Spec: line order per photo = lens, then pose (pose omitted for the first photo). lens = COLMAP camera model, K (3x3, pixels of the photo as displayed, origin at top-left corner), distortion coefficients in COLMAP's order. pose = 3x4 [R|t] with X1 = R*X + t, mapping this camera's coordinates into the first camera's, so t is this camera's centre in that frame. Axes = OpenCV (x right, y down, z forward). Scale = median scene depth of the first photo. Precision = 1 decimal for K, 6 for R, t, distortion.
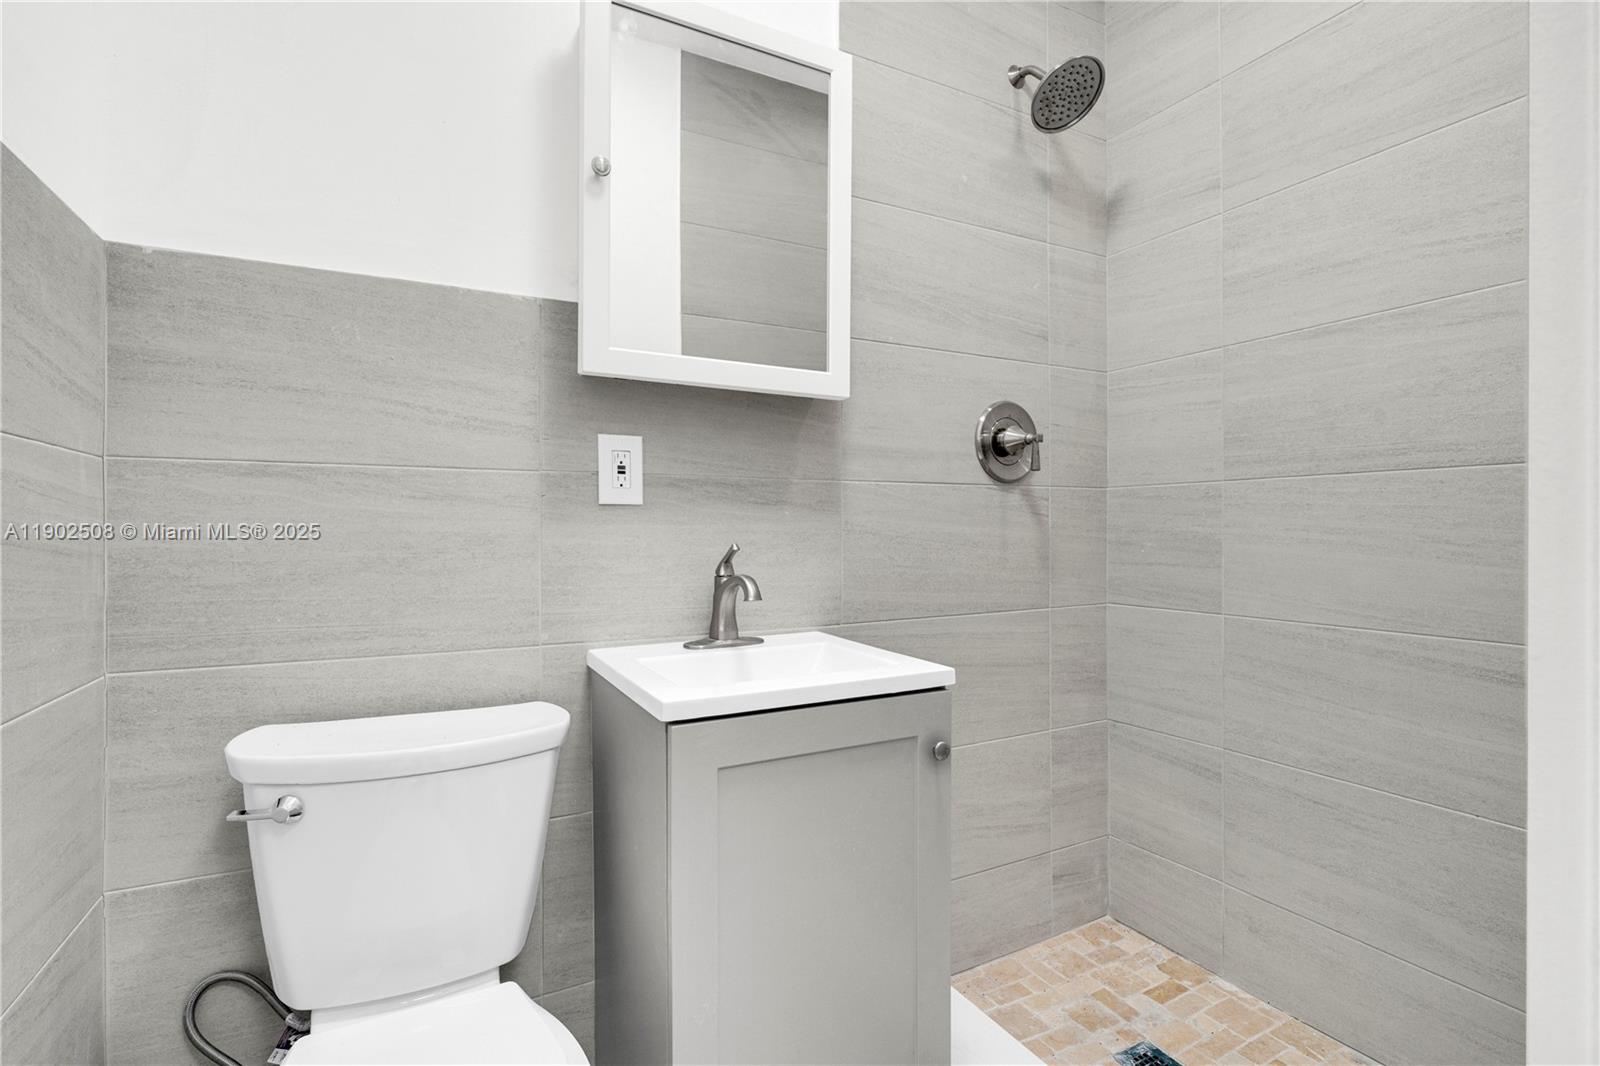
lens RADIAL K [[781.0, 0, 780.4], [0, 781.0, 524.2], [0, 0, 1]] dist [-0.000222, -0.000040]
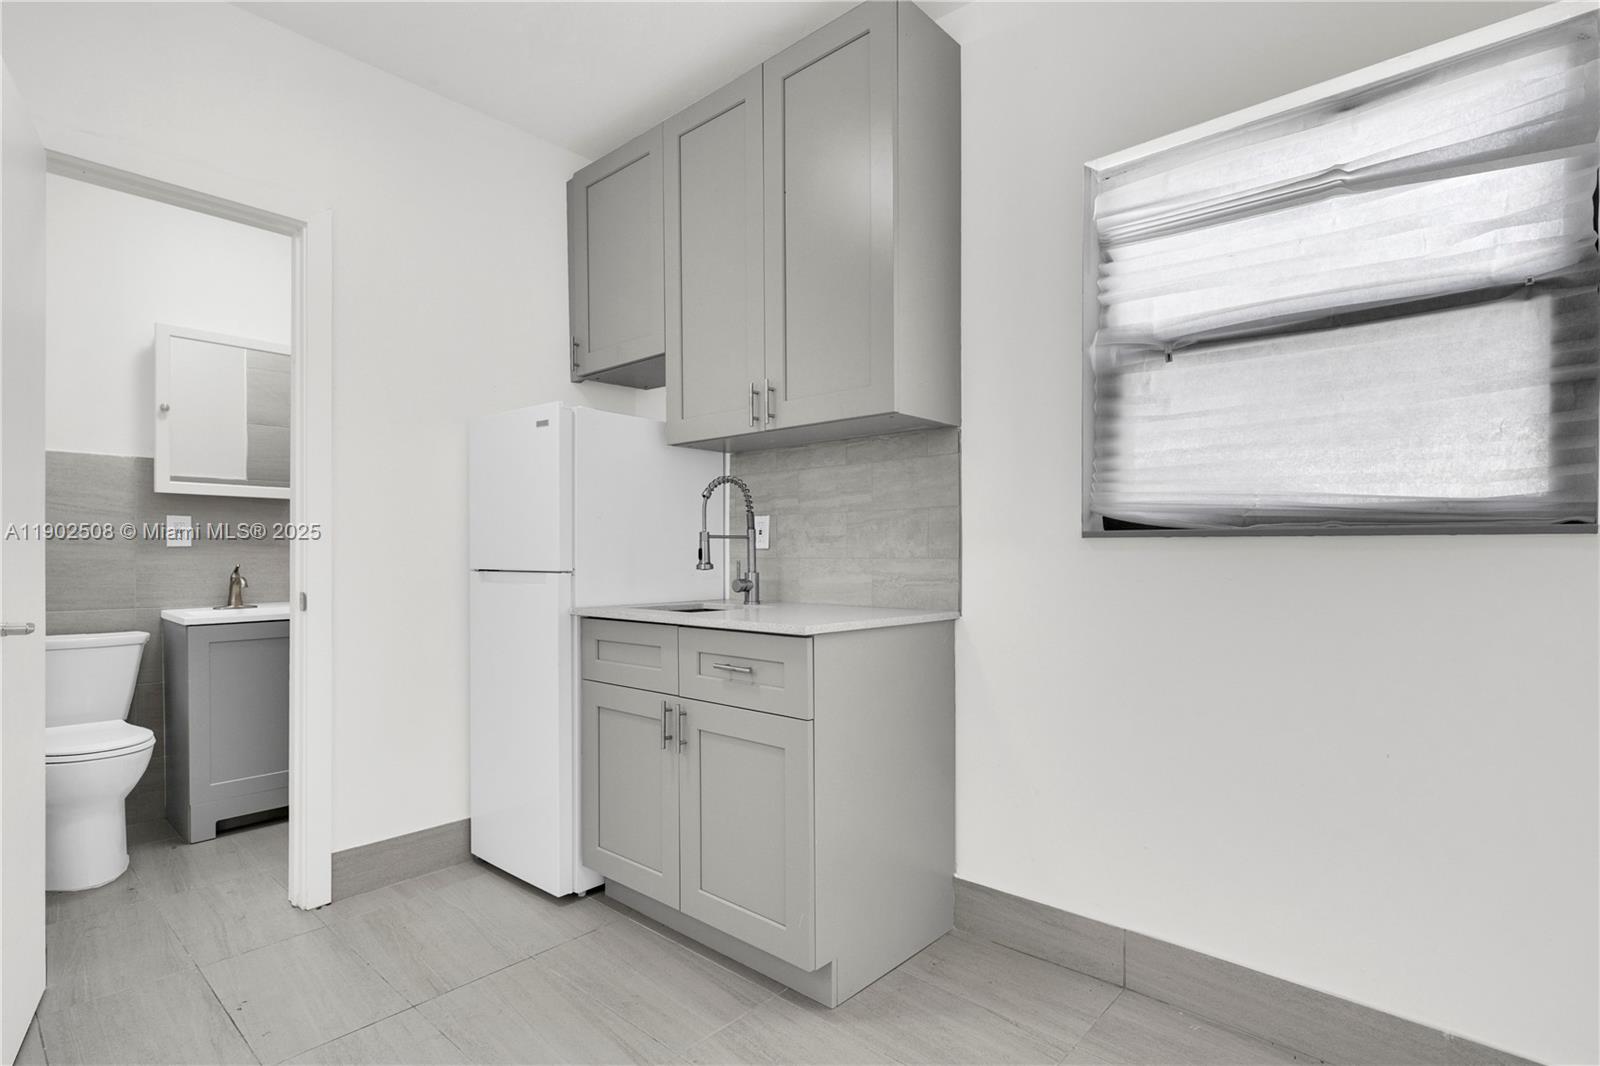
lens RADIAL K [[792.0, 0, 788.0], [0, 792.0, 557.4], [0, 0, 1]] dist [0.002384, 0.000523]
pose [[0.932595, -0.002655, 0.360916, 0.643773], [0.001948, 0.999995, 0.002321, 0.004072], [-0.360920, -0.001461, 0.932596, -1.877388]]
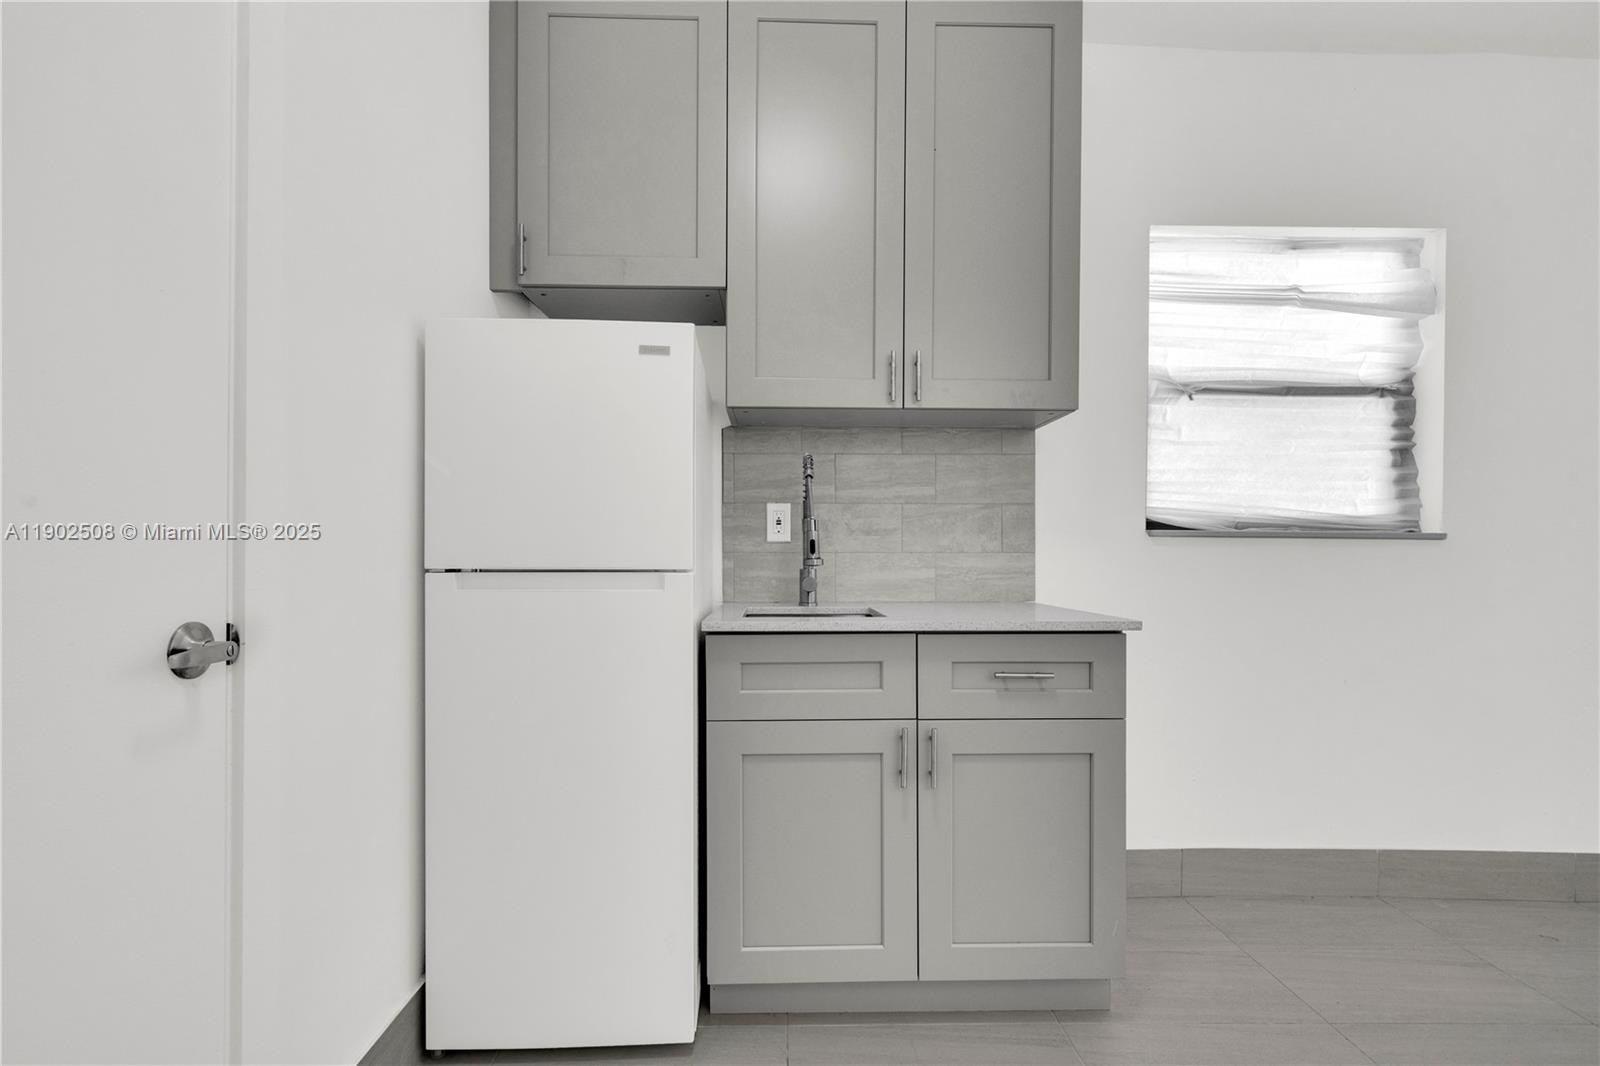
lens RADIAL K [[741.6, 0, 789.3], [0, 741.6, 555.7], [0, 0, 1]] dist [0.001949, -0.000005]
pose [[0.424364, -0.001838, 0.905490, -0.168068], [-0.001283, 0.999996, 0.002631, 0.013749], [-0.905491, -0.002278, 0.424359, -0.663478]]
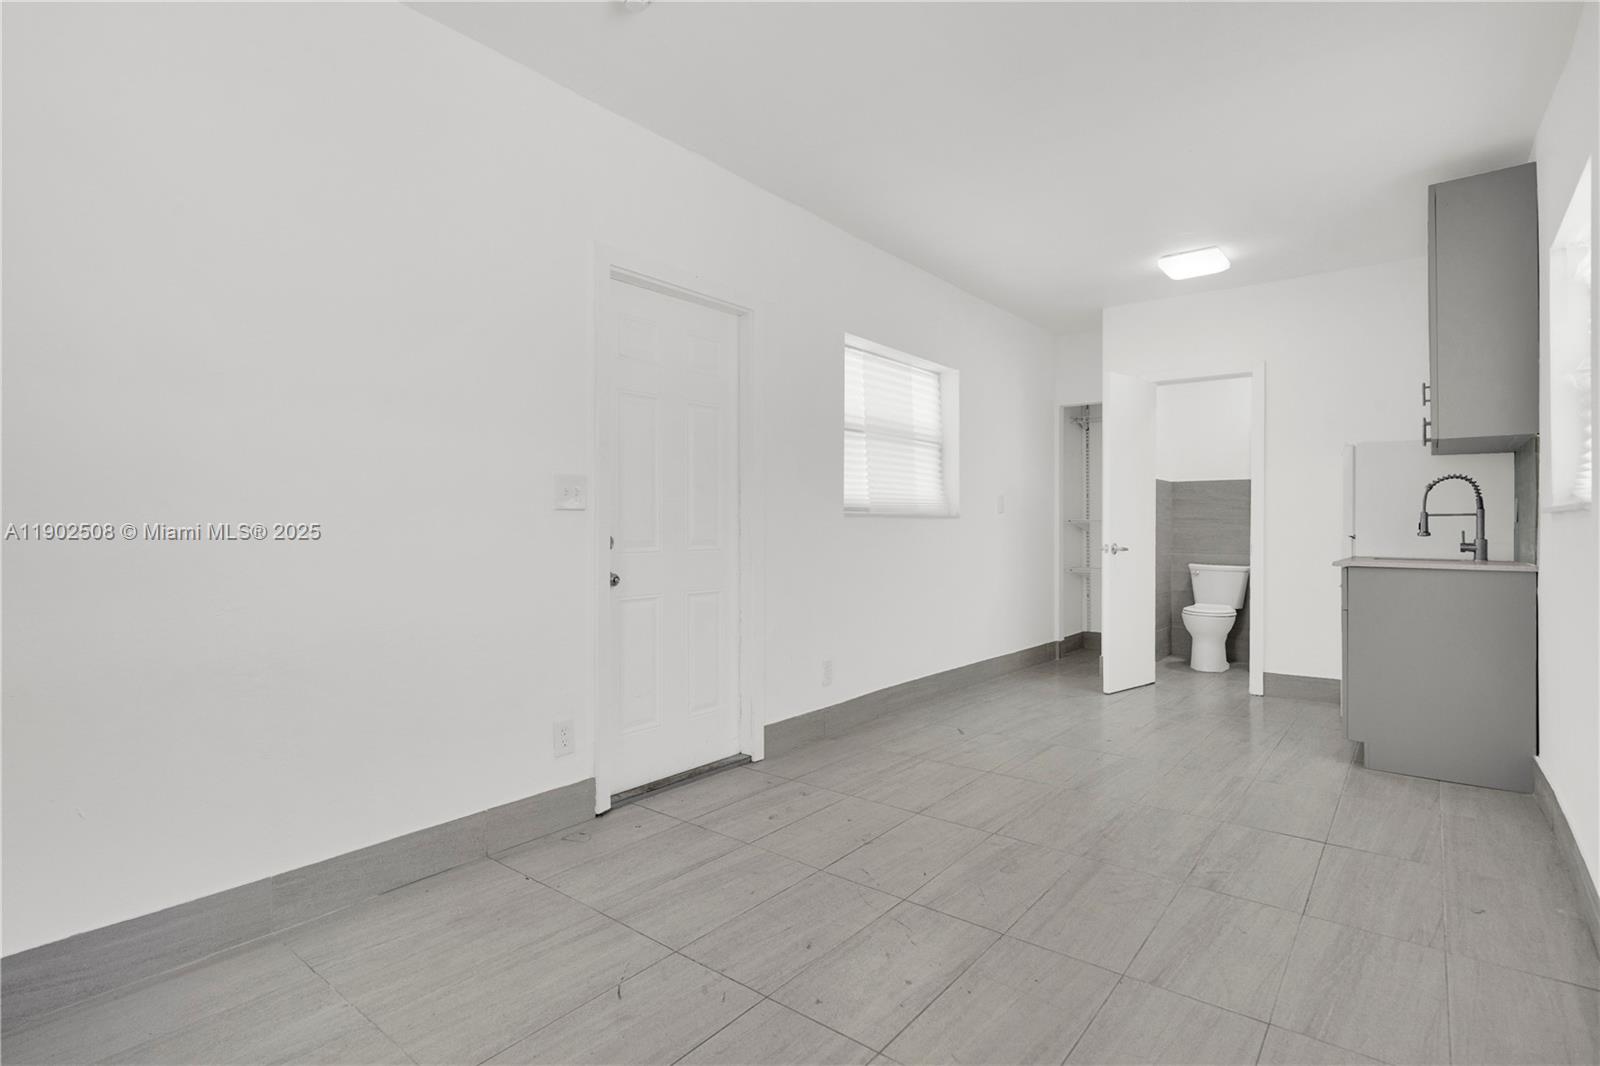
lens RADIAL K [[781.0, 0, 780.4], [0, 781.0, 524.2], [0, 0, 1]] dist [-0.000222, -0.000040]
pose [[0.409497, -0.007196, -0.912283, 2.750886], [-0.002024, 0.999959, -0.008796, 0.022395], [0.912309, 0.005449, 0.409466, -3.401789]]
